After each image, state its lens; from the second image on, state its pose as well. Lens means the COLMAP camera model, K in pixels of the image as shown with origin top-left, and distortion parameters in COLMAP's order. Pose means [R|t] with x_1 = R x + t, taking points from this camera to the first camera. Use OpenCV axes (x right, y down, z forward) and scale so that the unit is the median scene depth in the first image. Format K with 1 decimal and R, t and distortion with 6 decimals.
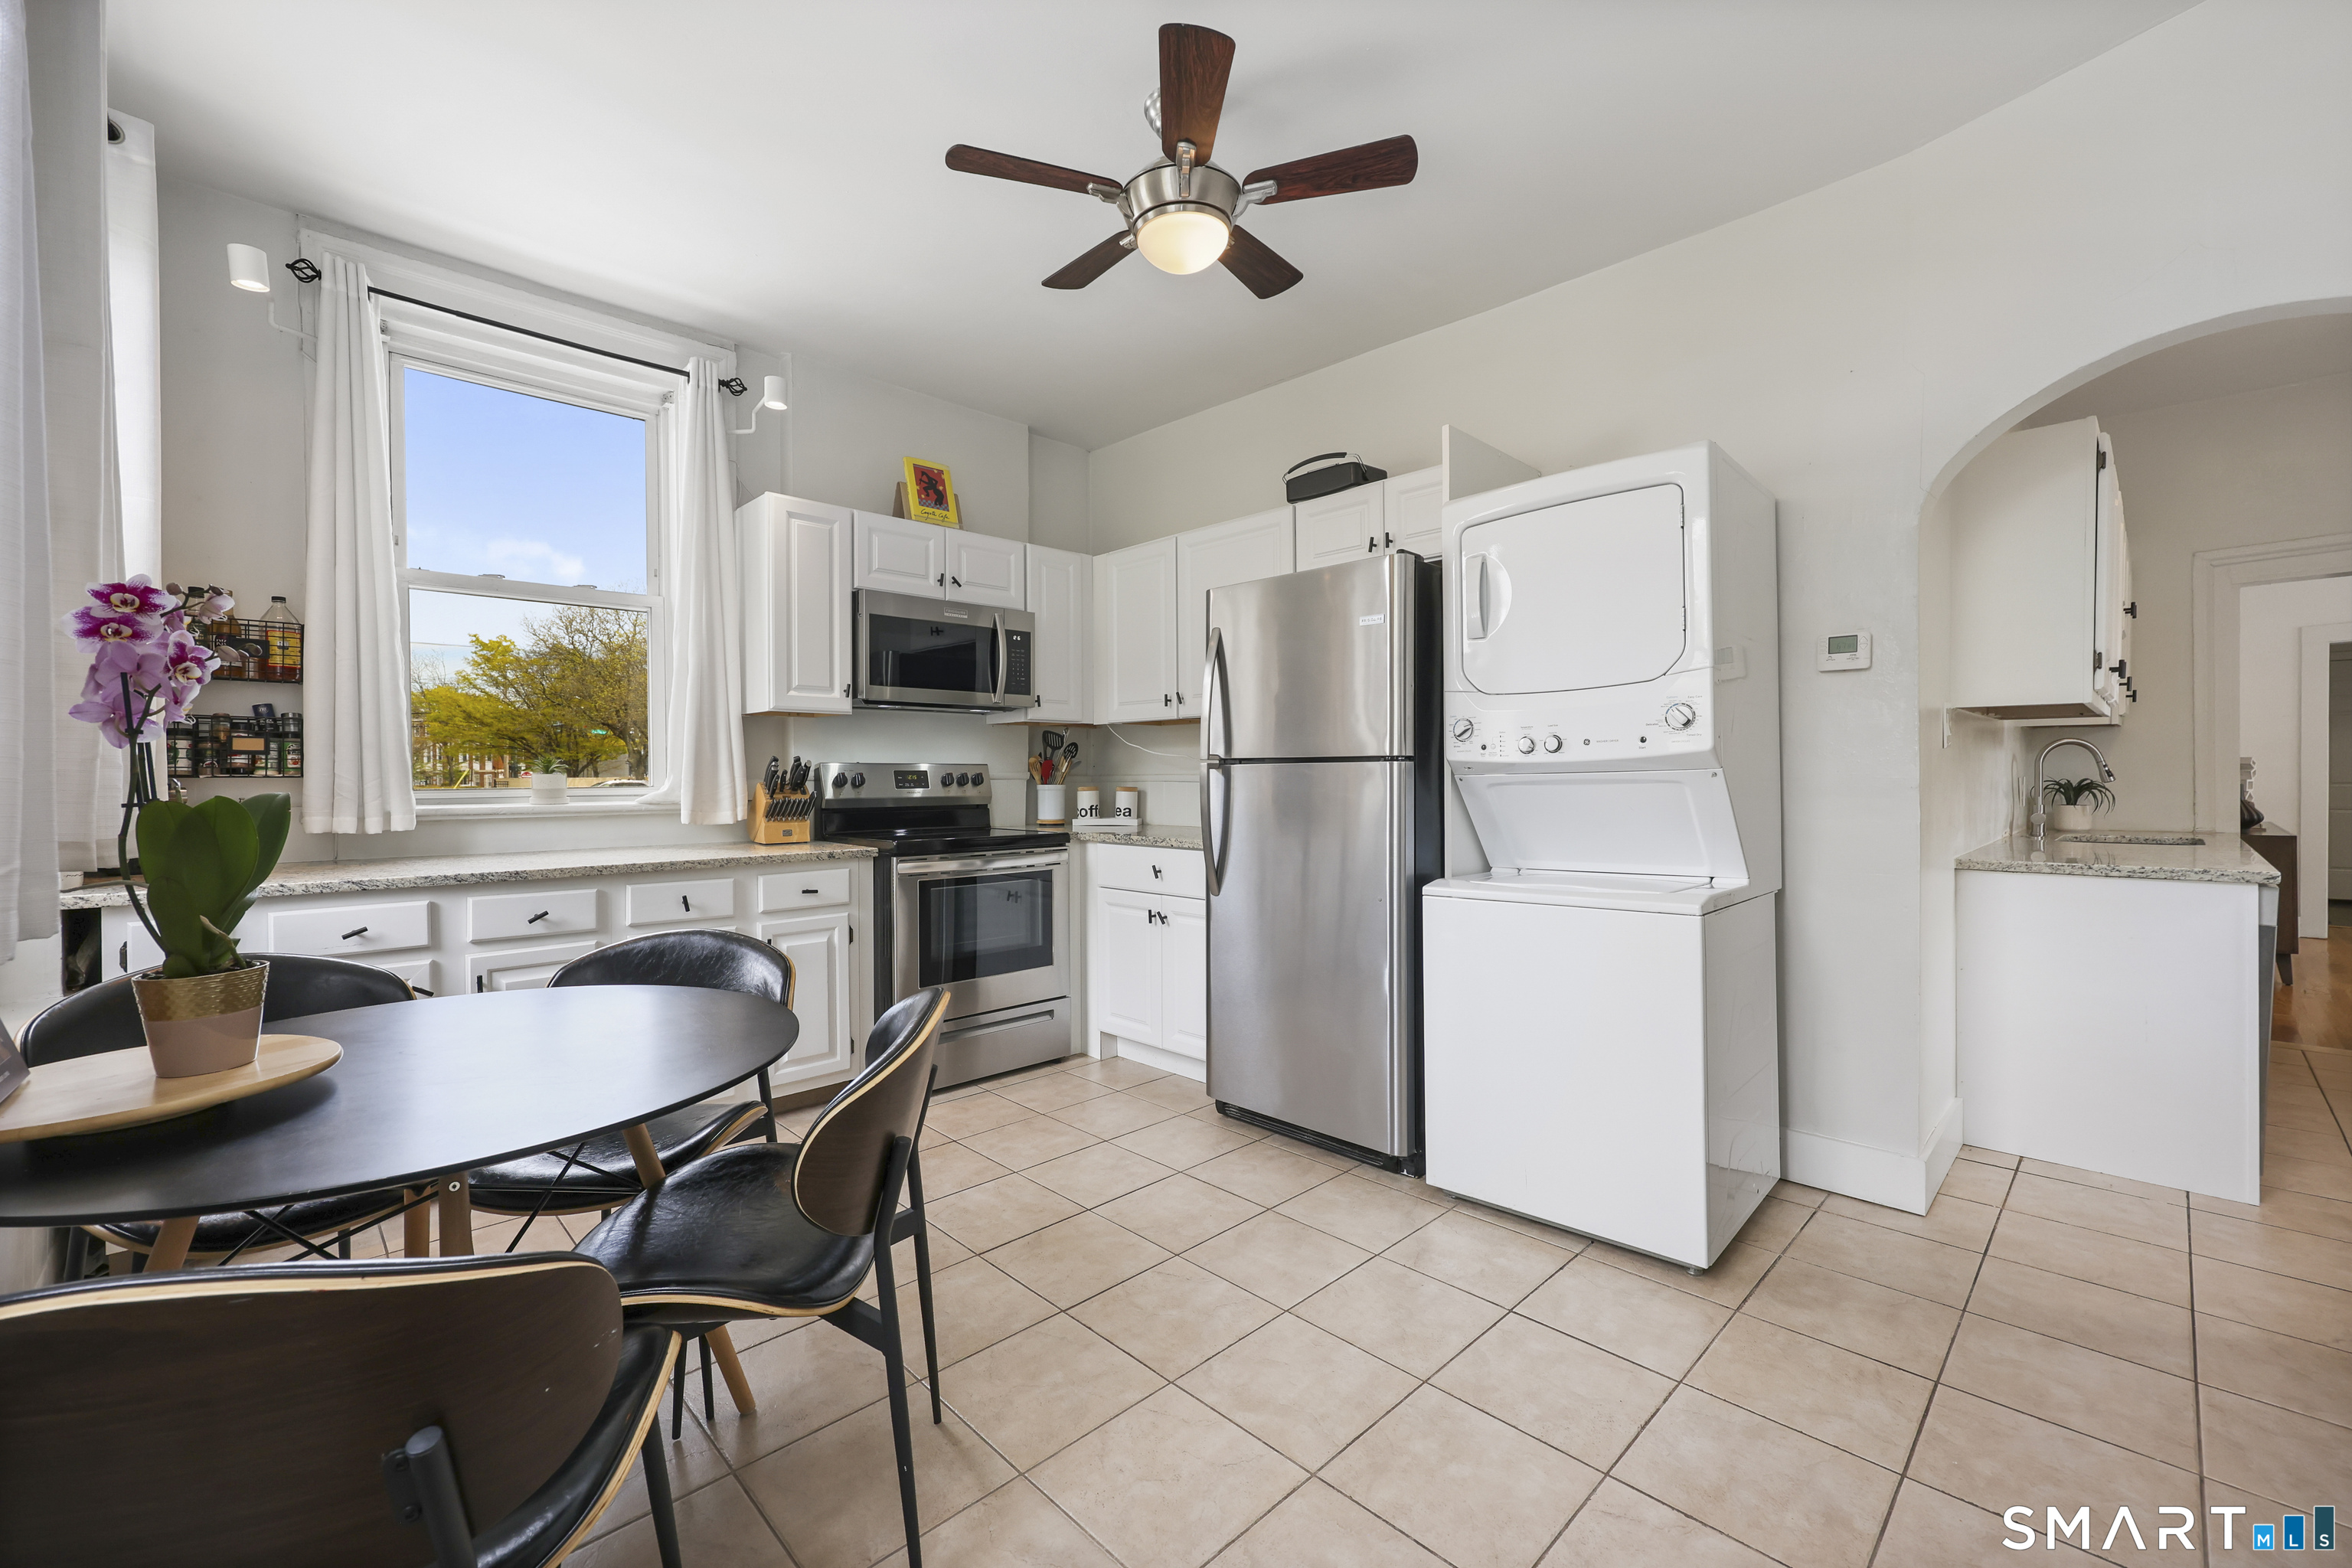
lens RADIAL K [[945.7, 0, 1188.0], [0, 945.7, 771.9], [0, 0, 1]] dist [-0.001704, 0.000072]
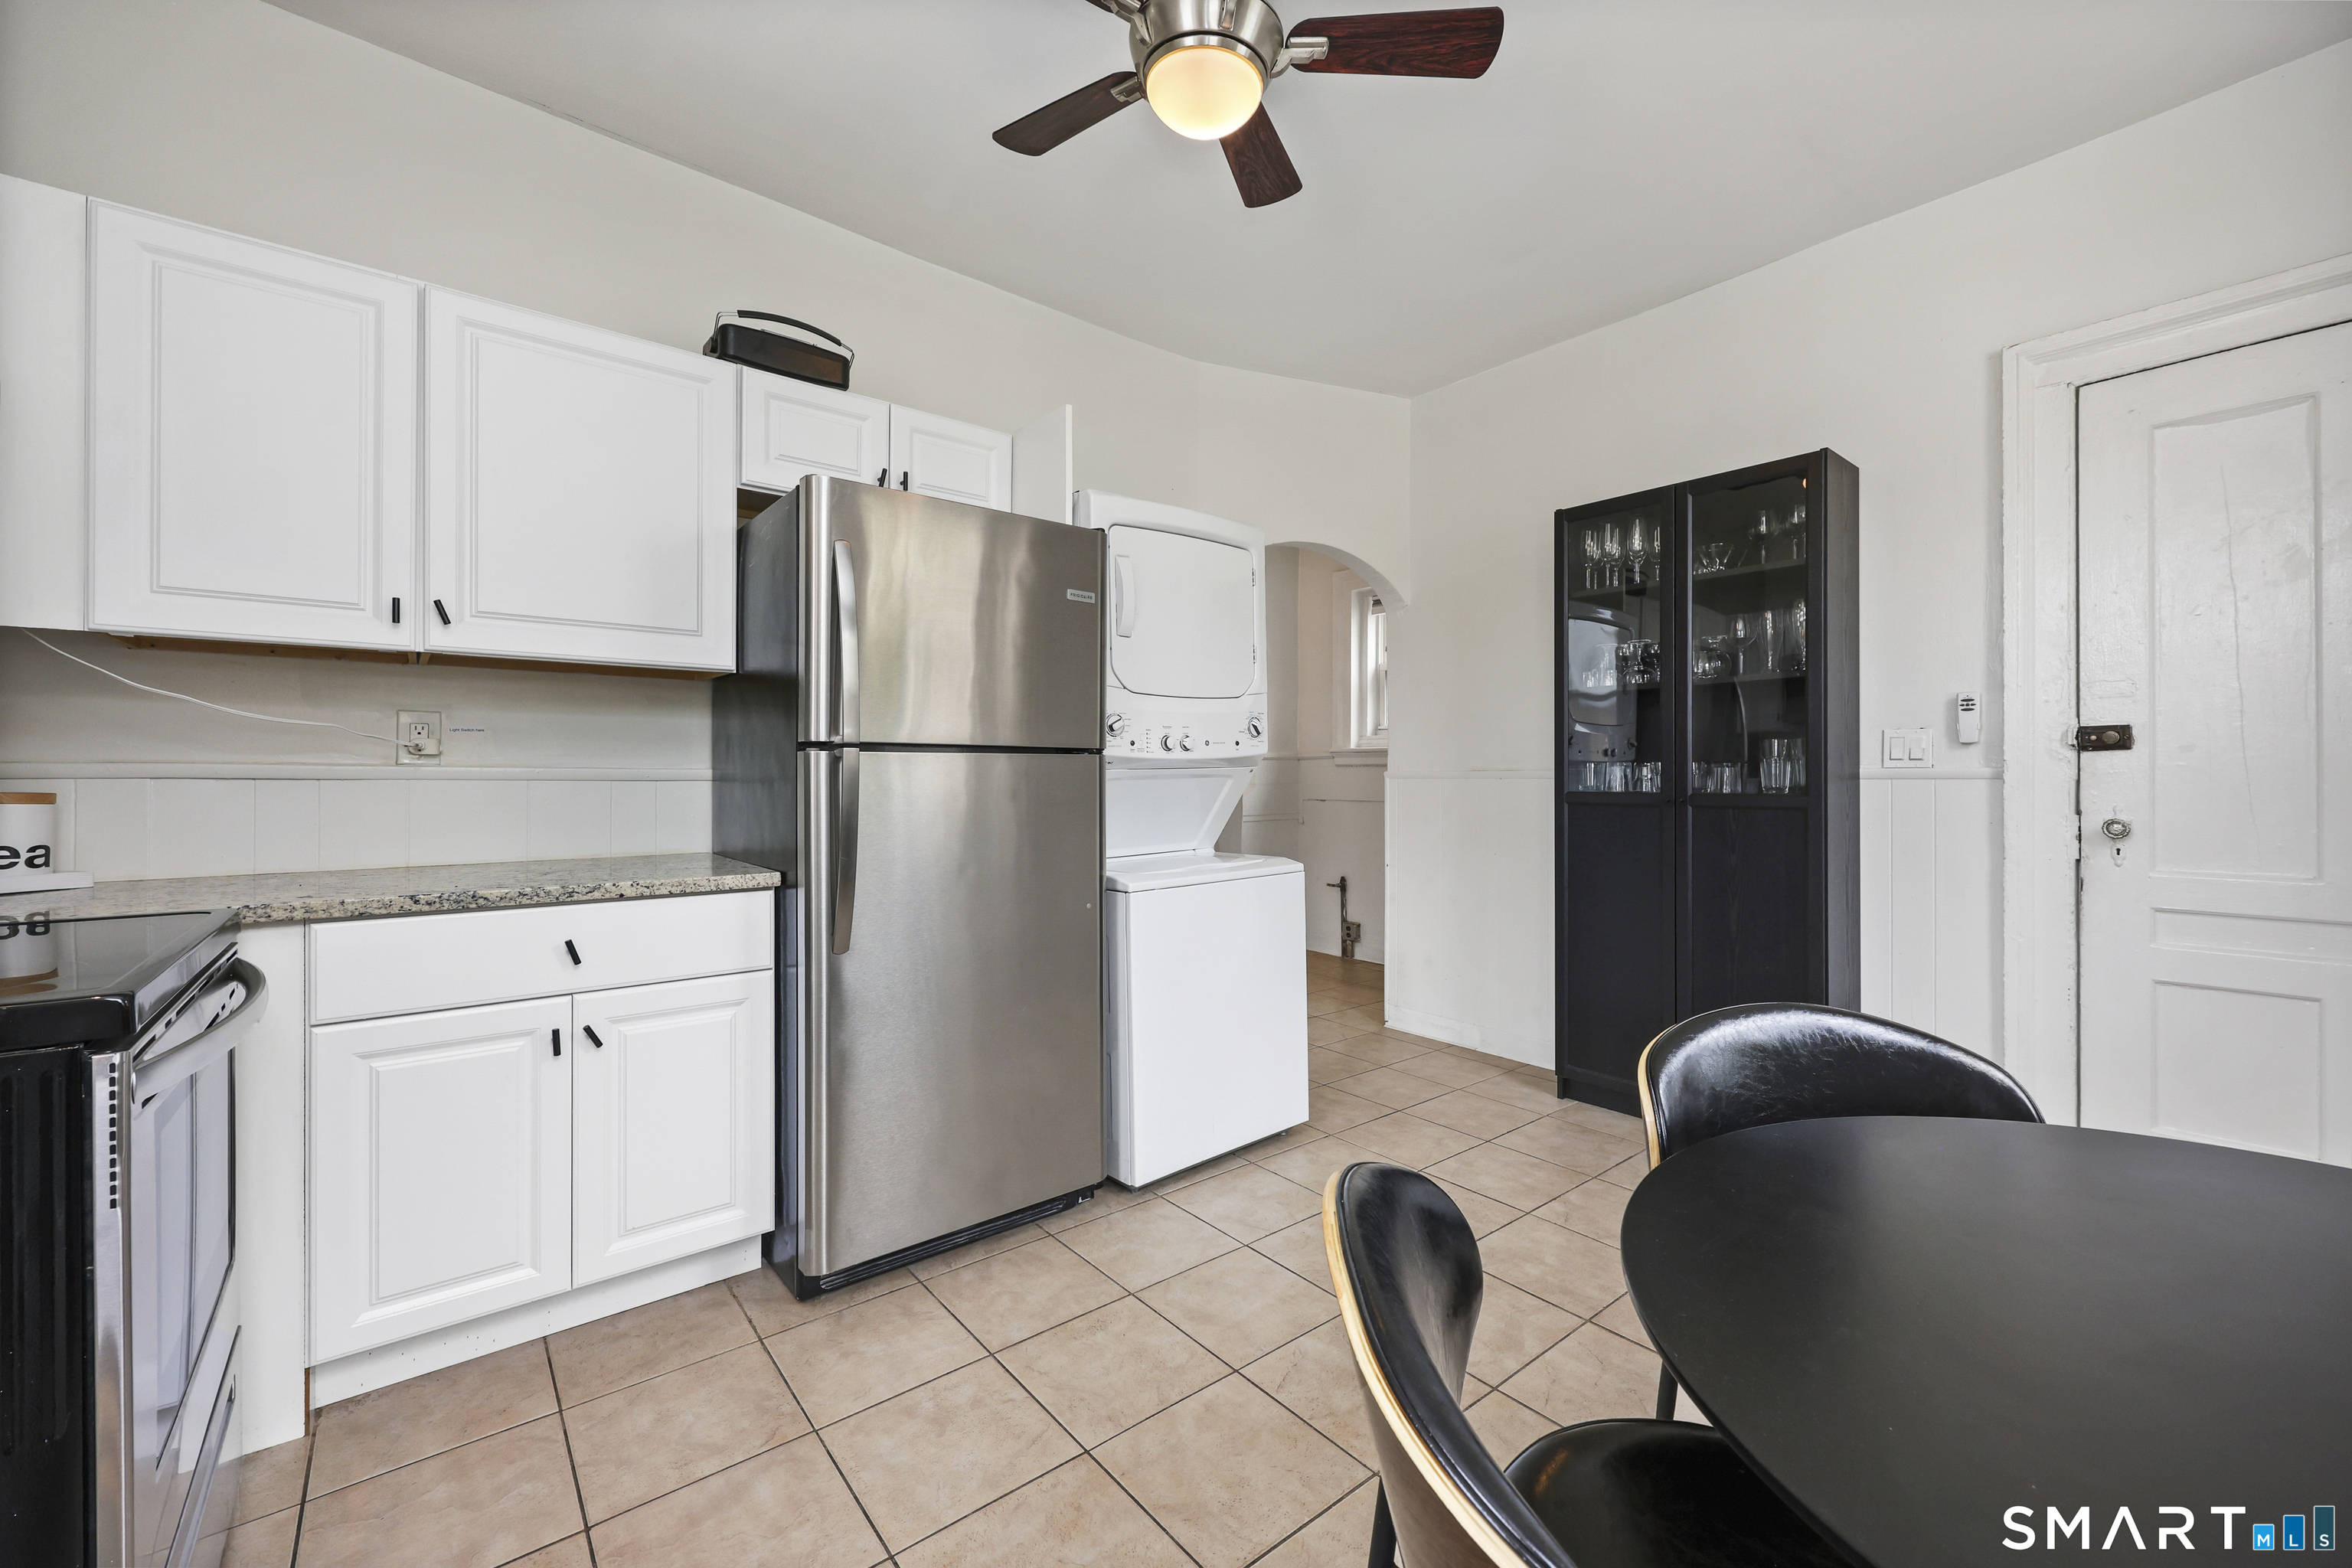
lens RADIAL K [[942.0, 0, 1165.2], [0, 942.0, 775.1], [0, 0, 1]] dist [0.000226, 0.000071]
pose [[0.103568, 0.007072, 0.994597, -0.657395], [-0.003567, 0.999971, -0.006739, 0.014411], [-0.994616, -0.002850, 0.103590, 0.798301]]
